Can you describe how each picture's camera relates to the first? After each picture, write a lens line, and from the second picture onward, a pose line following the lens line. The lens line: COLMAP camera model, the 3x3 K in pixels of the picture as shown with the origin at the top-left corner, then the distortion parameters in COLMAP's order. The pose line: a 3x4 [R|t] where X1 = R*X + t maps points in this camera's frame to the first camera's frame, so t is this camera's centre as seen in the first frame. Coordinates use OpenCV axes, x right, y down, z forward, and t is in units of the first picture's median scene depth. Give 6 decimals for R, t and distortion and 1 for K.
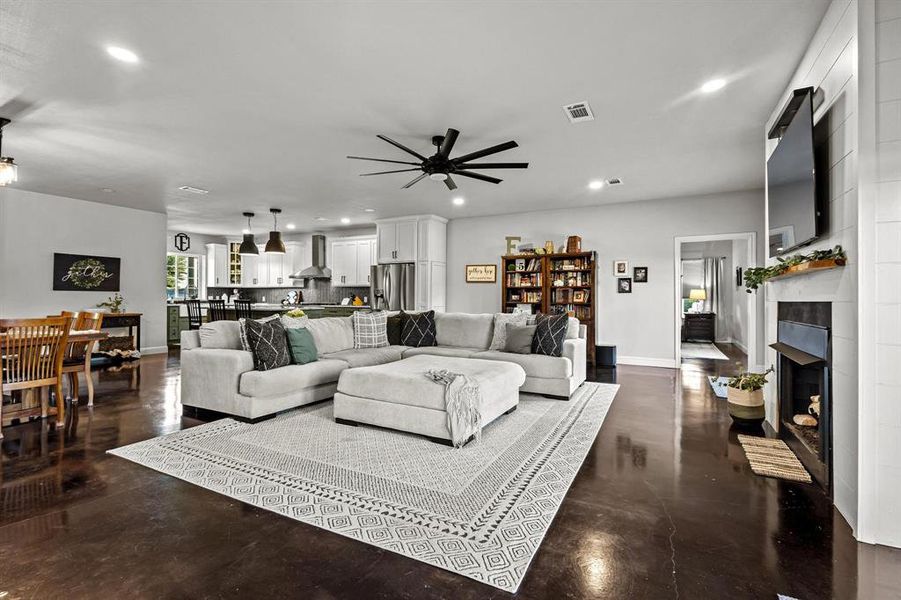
lens RADIAL K [[413.3, 0, 452.0], [0, 413.3, 299.4], [0, 0, 1]] dist [0.002967, 0.000026]
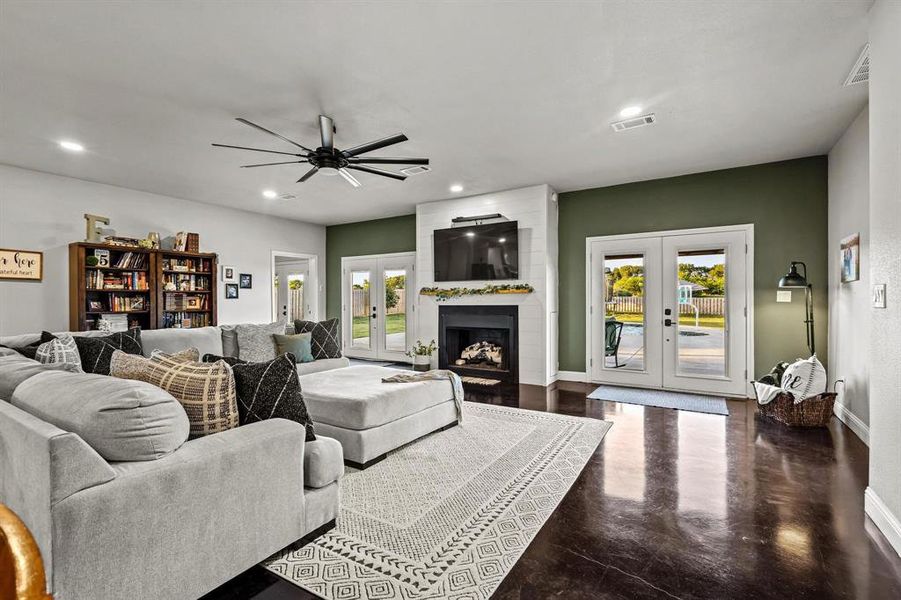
lens RADIAL K [[413.3, 0, 452.0], [0, 413.3, 299.4], [0, 0, 1]] dist [0.002967, 0.000026]
pose [[0.064383, -0.002101, 0.997923, -0.493327], [0.007309, 0.999972, 0.001633, -0.010752], [-0.997898, 0.007189, 0.064397, 0.368564]]
